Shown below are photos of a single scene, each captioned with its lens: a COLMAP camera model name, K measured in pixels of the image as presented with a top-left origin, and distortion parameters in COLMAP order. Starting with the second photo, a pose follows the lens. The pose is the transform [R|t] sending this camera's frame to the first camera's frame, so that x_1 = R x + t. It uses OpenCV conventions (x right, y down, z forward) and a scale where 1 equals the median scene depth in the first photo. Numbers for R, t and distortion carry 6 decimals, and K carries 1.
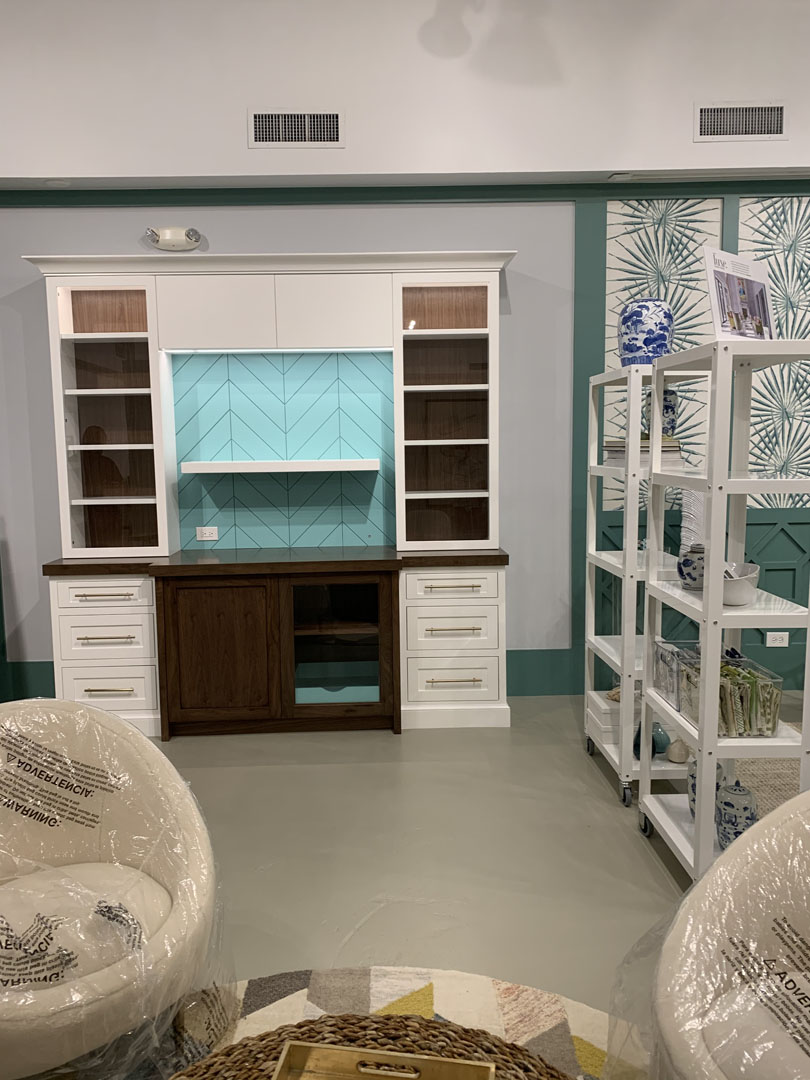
lens RADIAL K [[812.7, 0, 405.3], [0, 812.7, 545.6], [0, 0, 1]] dist [0.022162, -0.022362]
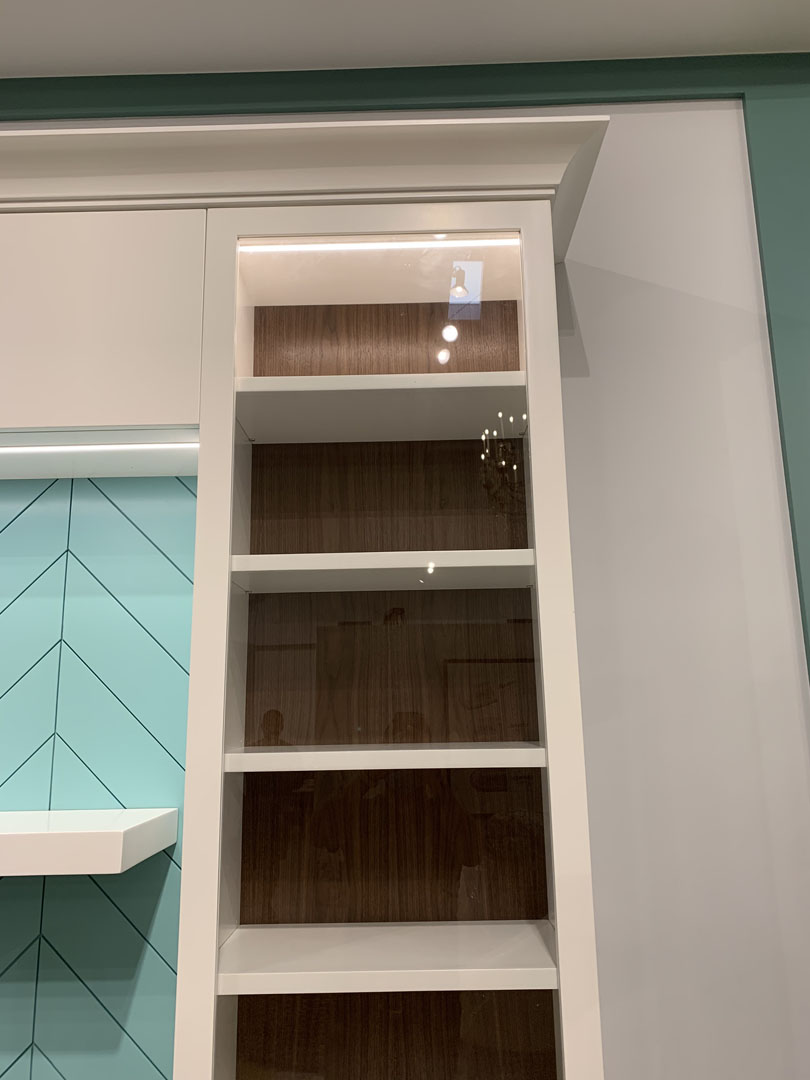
lens RADIAL K [[812.7, 0, 398.3], [0, 812.7, 537.9], [0, 0, 1]] dist [0.022162, -0.022362]
pose [[0.997981, -0.014838, -0.061751, 0.072789], [-0.005996, 0.945967, -0.324209, -0.109715], [0.063225, 0.323924, 0.943968, 0.723726]]
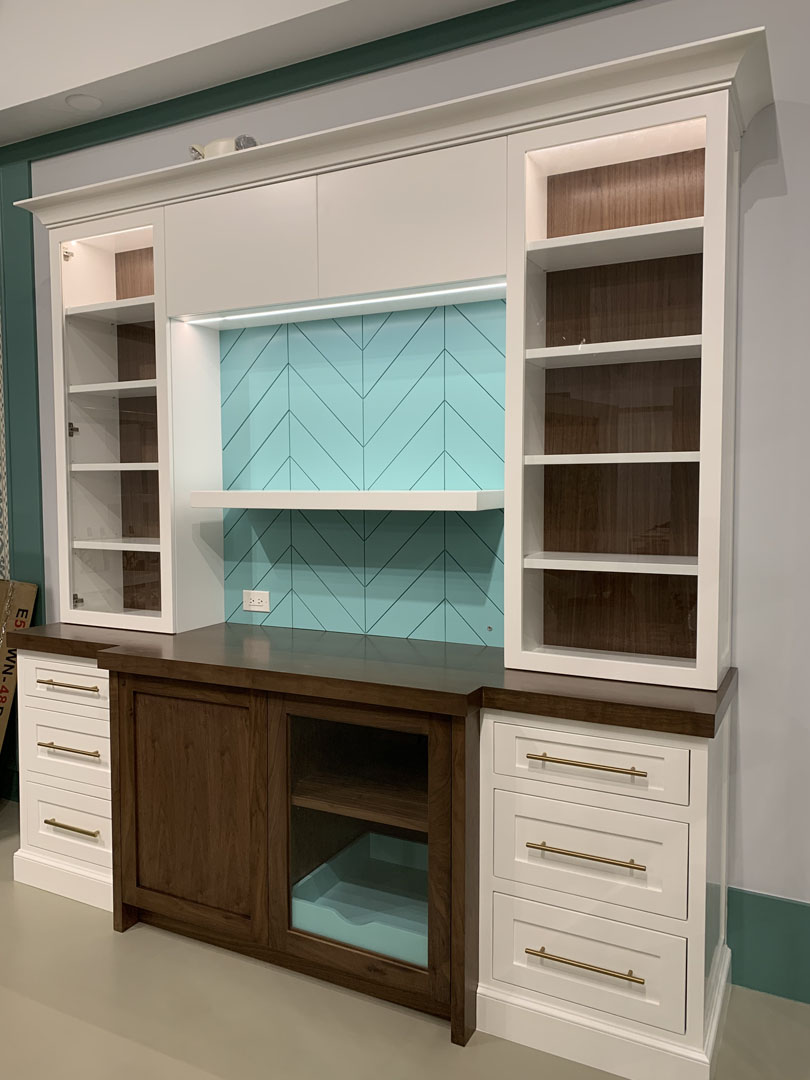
lens RADIAL K [[812.7, 0, 400.5], [0, 812.7, 529.4], [0, 0, 1]] dist [0.022162, -0.022362]
pose [[0.868952, 0.038697, -0.493381, 0.185791], [-0.066665, 0.997005, -0.039214, -0.056728], [0.490385, 0.066966, 0.868929, 0.511872]]
